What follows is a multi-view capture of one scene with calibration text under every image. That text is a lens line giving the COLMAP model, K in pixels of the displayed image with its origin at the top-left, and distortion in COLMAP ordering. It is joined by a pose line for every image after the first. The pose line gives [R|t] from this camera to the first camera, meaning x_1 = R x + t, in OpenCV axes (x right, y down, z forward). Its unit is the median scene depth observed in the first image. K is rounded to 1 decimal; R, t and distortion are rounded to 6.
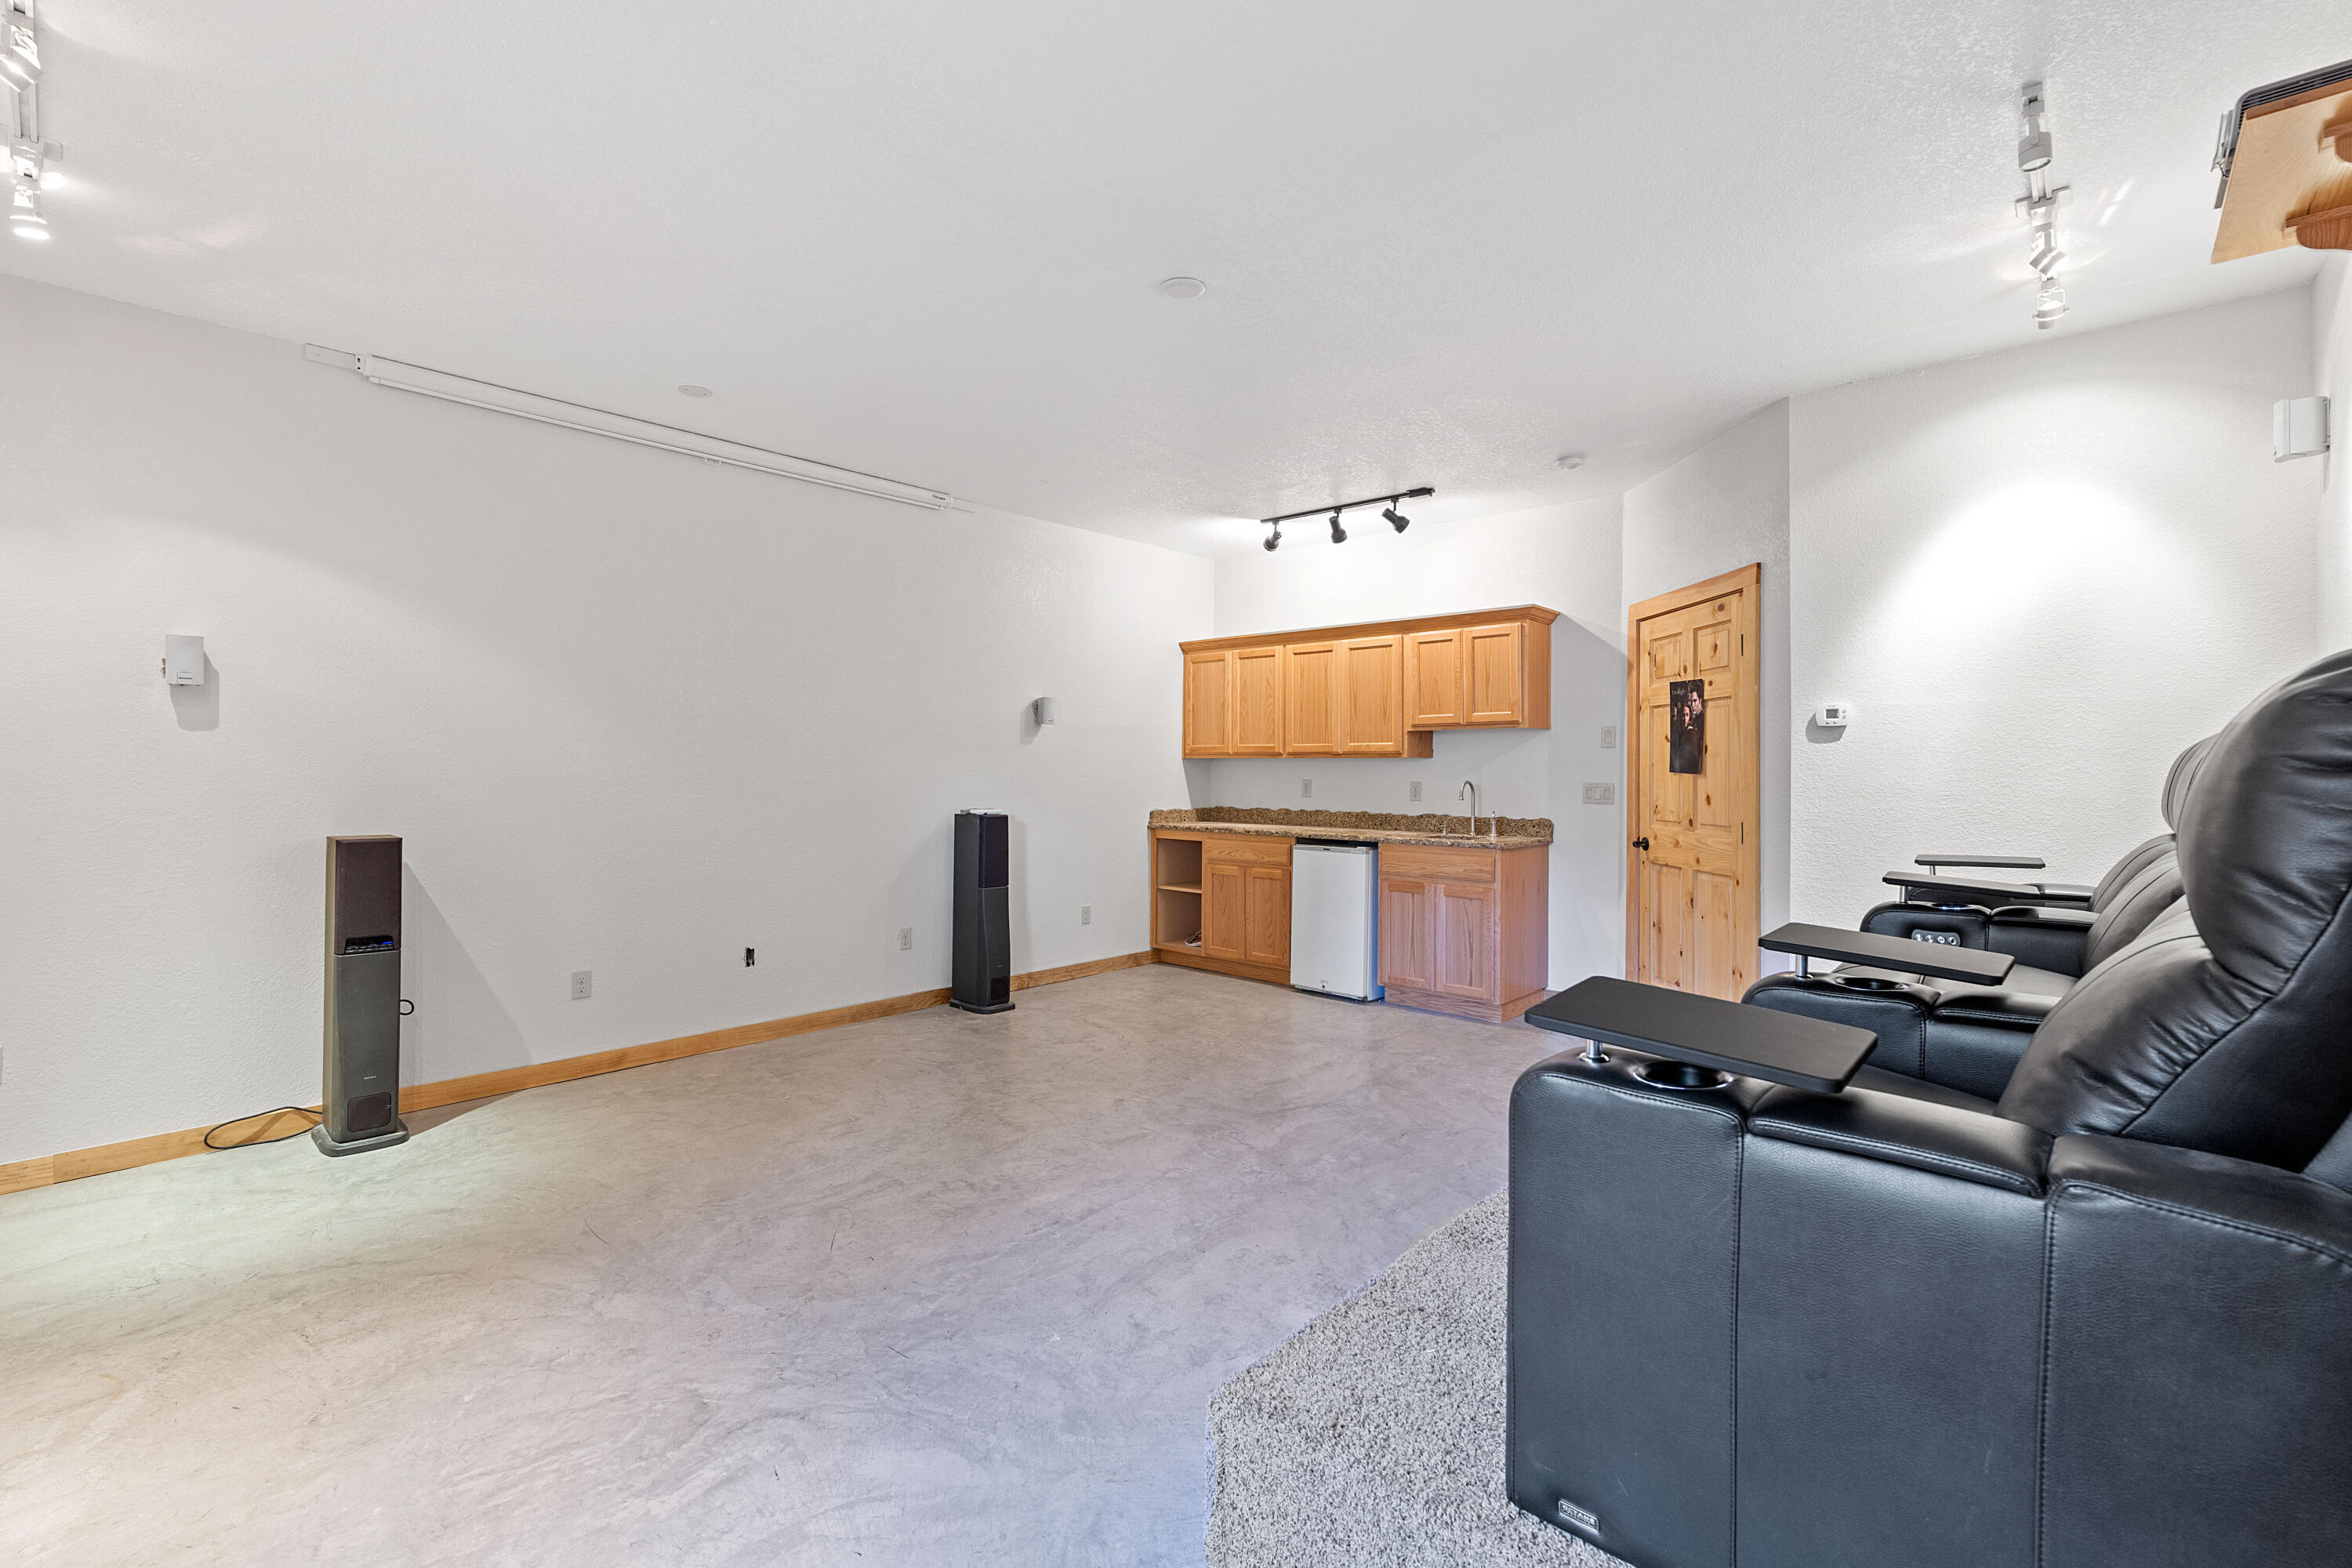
lens RADIAL K [[1023.7, 0, 1183.4], [0, 1023.7, 776.8], [0, 0, 1]] dist [0.000773, 0.000566]
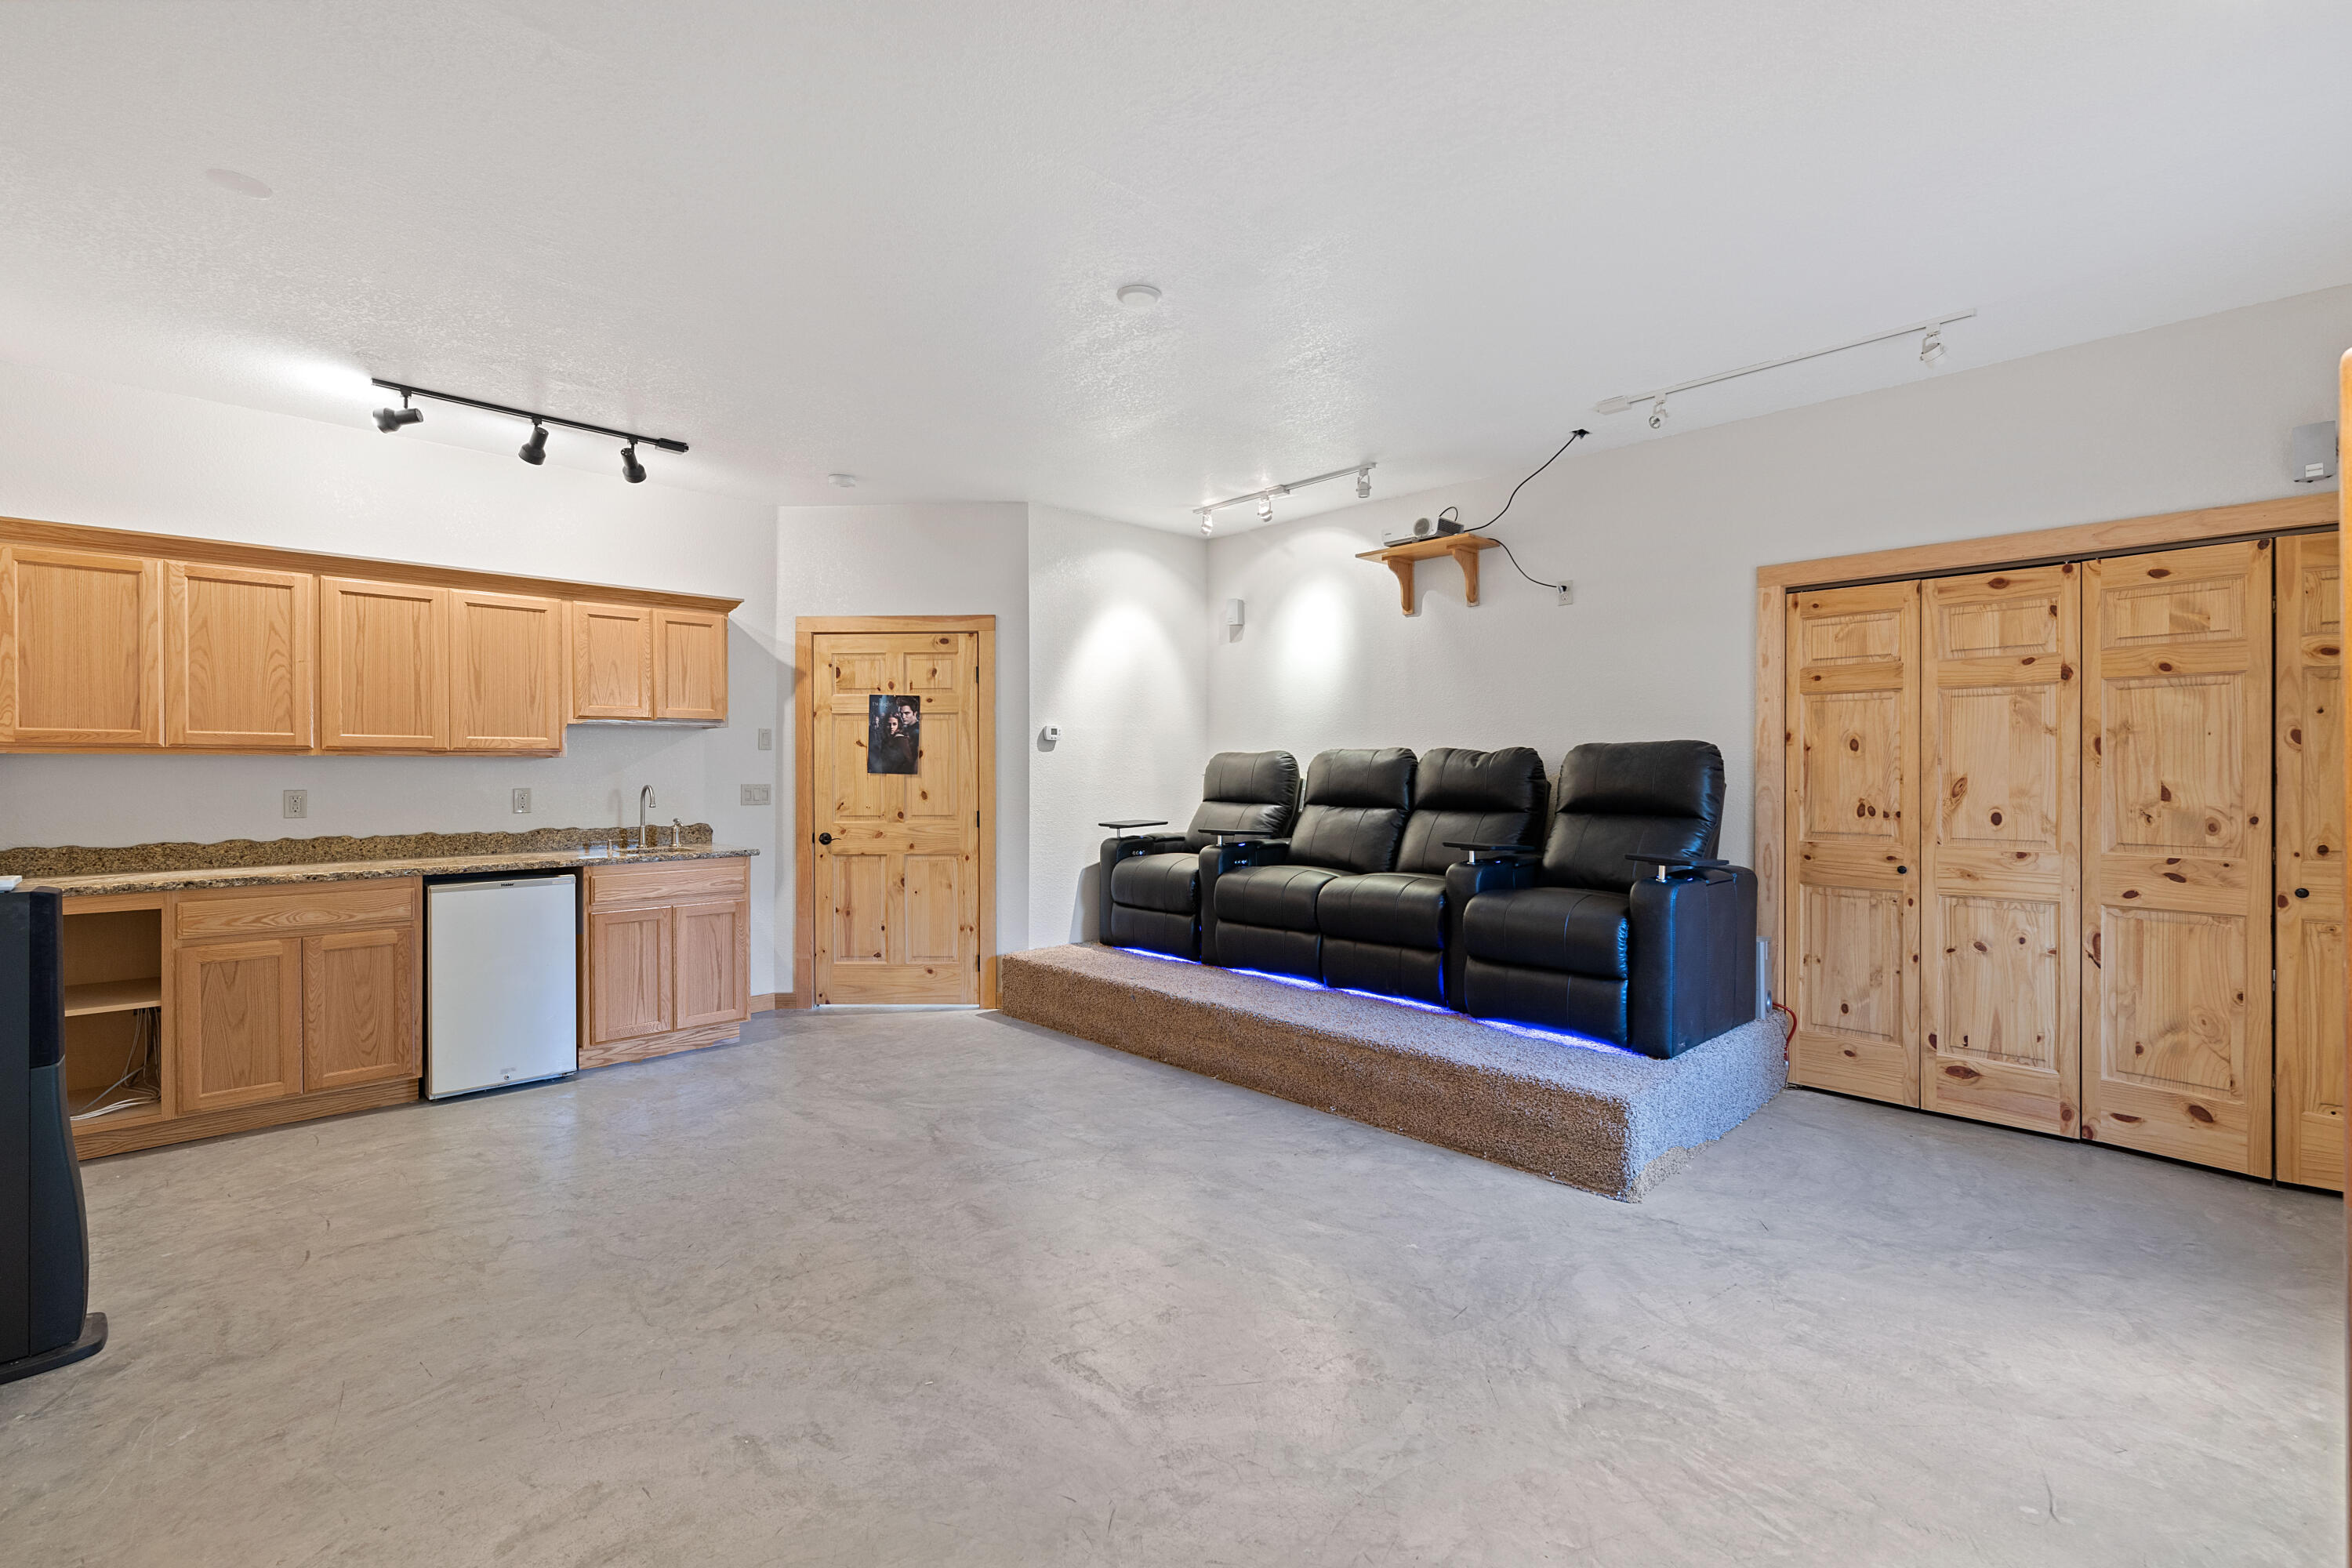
lens RADIAL K [[1023.7, 0, 1184.7], [0, 1023.7, 774.1], [0, 0, 1]] dist [0.000773, 0.000566]
pose [[0.065426, -0.009075, 0.997816, -0.660358], [0.010064, 0.999914, 0.008434, -0.009539], [-0.997807, 0.009490, 0.065512, 0.584112]]
